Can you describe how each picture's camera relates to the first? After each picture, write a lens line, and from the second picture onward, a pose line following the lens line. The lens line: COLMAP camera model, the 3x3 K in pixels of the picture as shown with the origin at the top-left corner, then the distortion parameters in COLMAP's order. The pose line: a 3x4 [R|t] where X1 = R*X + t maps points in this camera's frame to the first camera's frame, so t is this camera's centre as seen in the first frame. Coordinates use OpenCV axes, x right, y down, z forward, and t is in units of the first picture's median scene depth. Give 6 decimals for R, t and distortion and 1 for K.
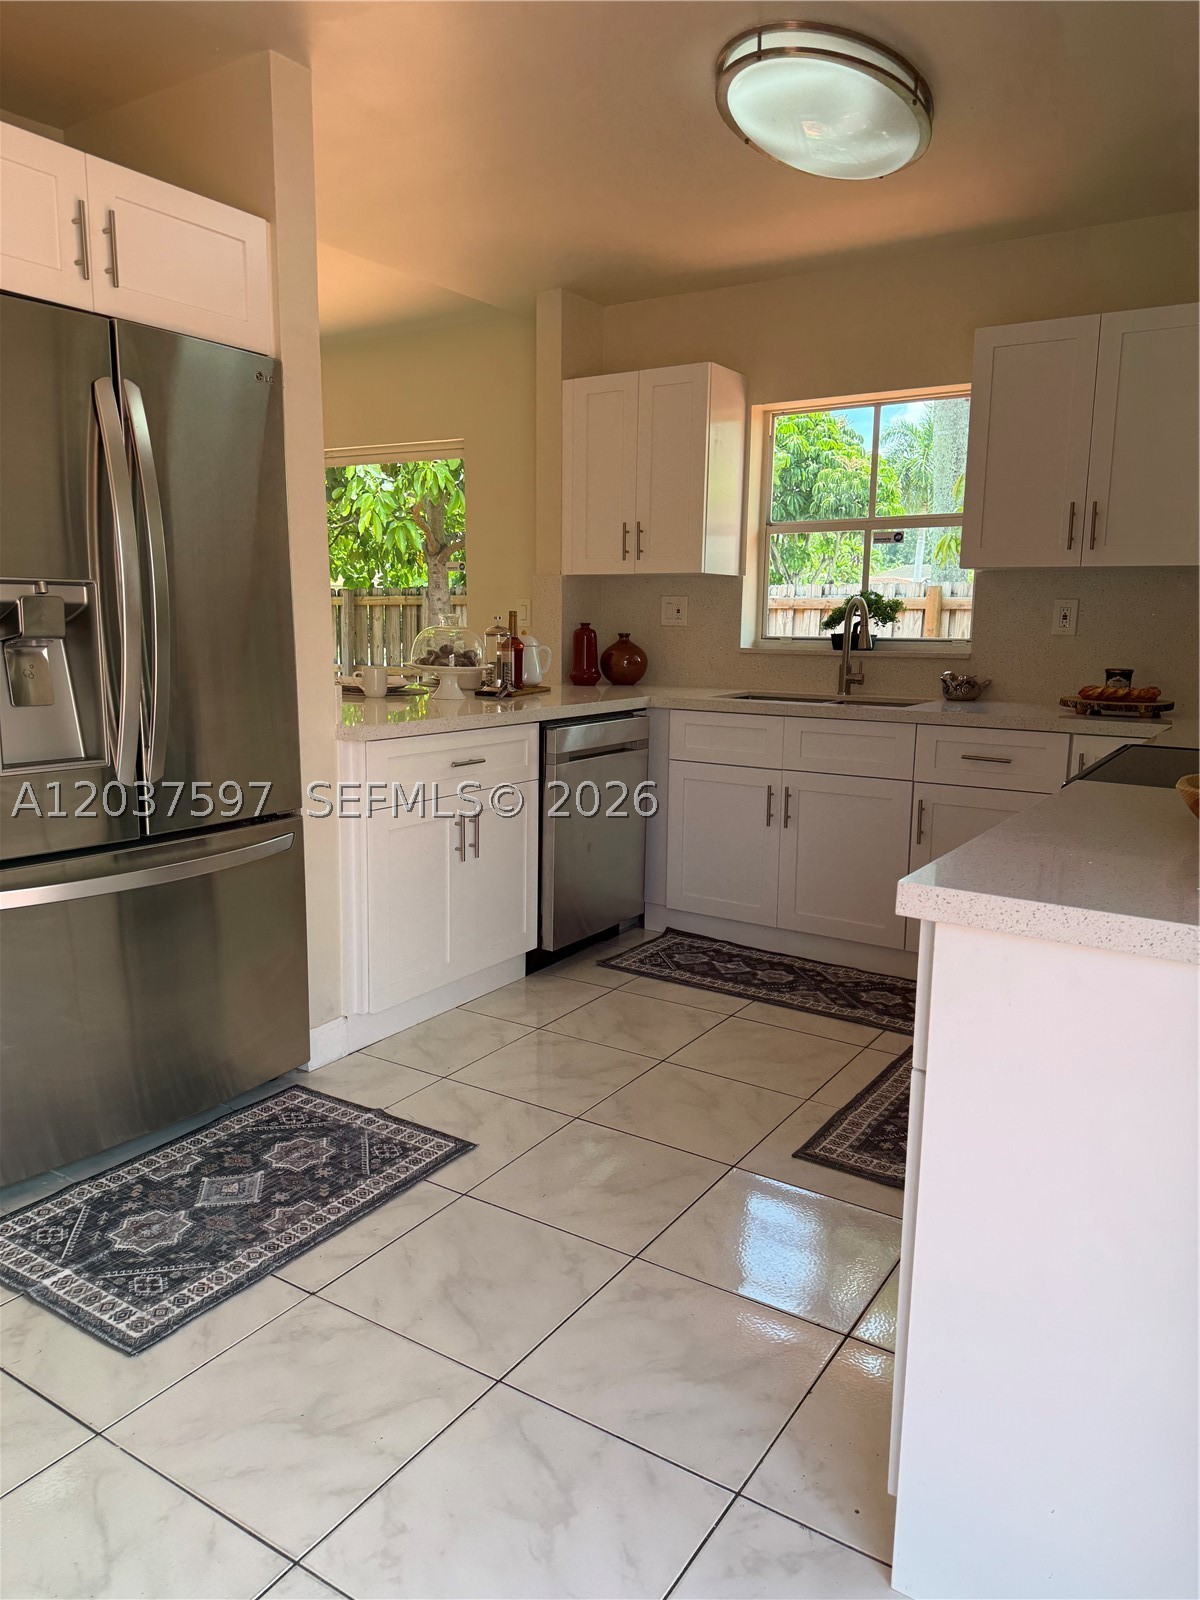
lens RADIAL K [[1129.5, 0, 600.0], [0, 1129.5, 800.0], [0, 0, 1]] dist [0.087353, -0.118937]
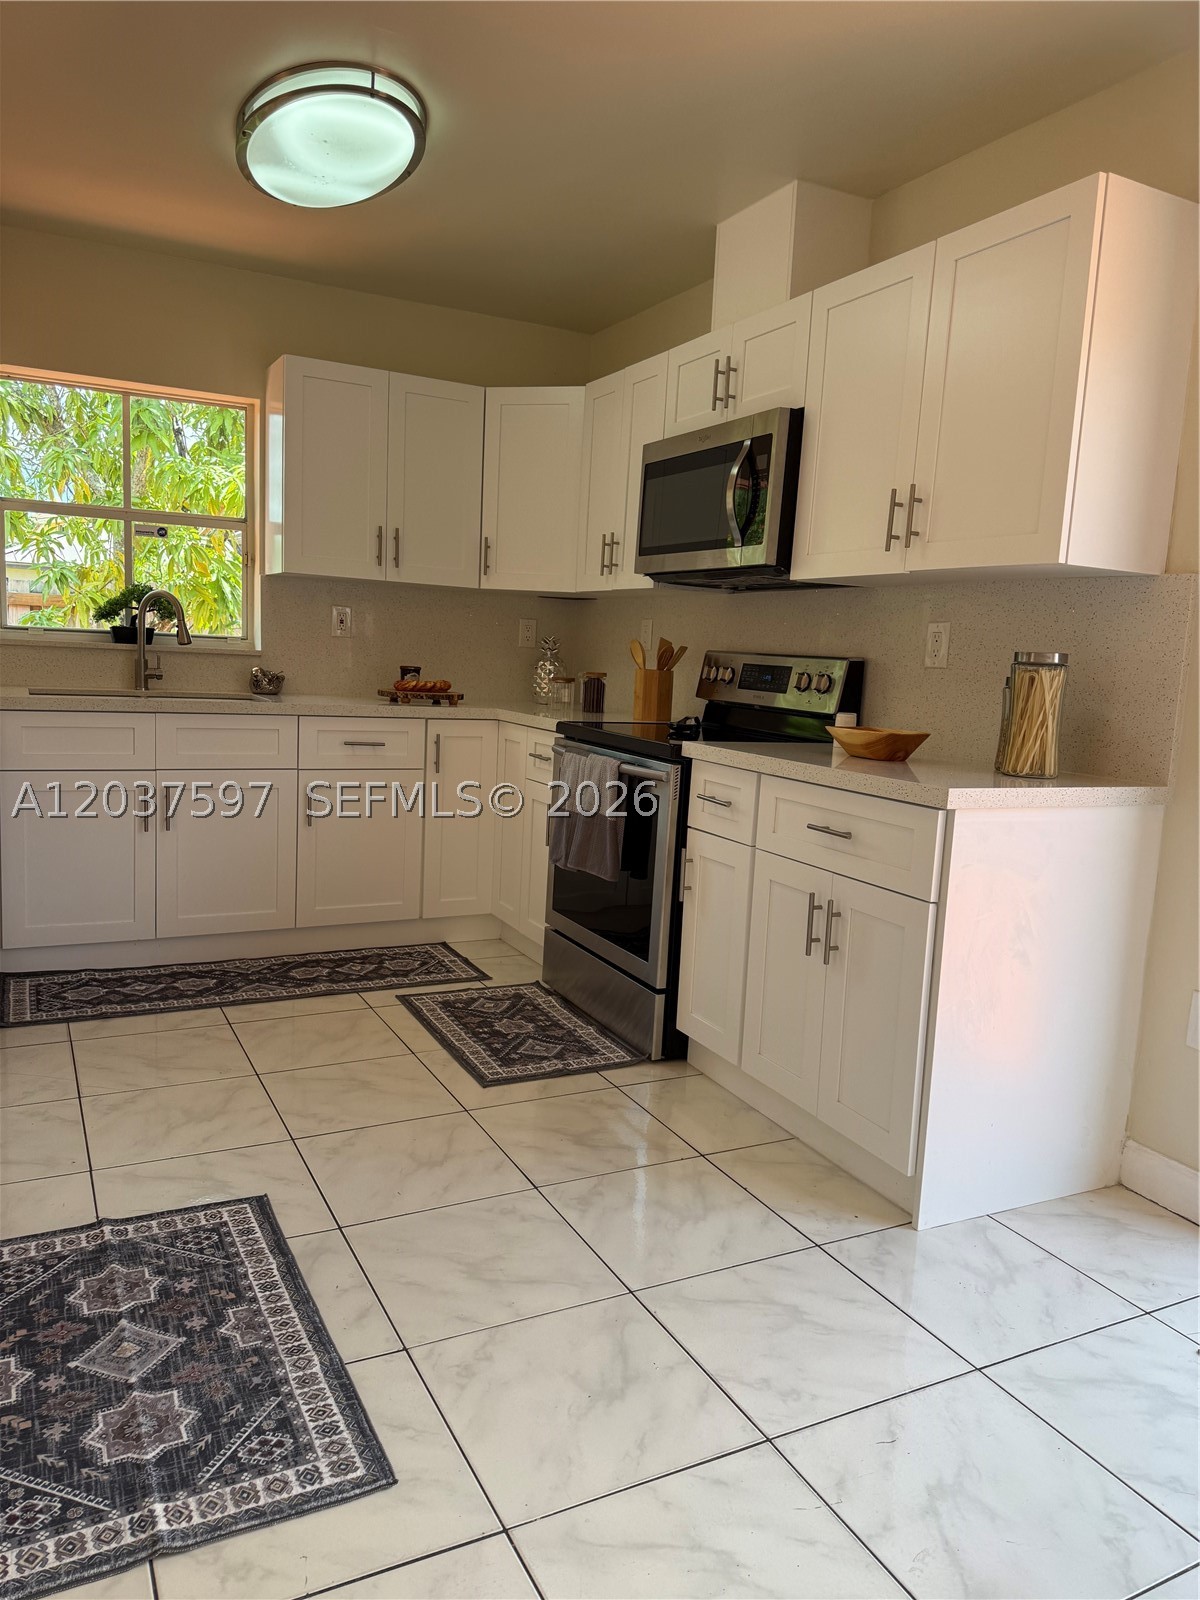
lens RADIAL K [[1147.8, 0, 602.0], [0, 1147.8, 779.8], [0, 0, 1]] dist [0.036739, -0.039113]
pose [[0.485161, -0.086157, 0.870170, -0.544685], [0.105469, 0.993635, 0.039578, -0.018487], [-0.868041, 0.072574, 0.491160, 0.228802]]
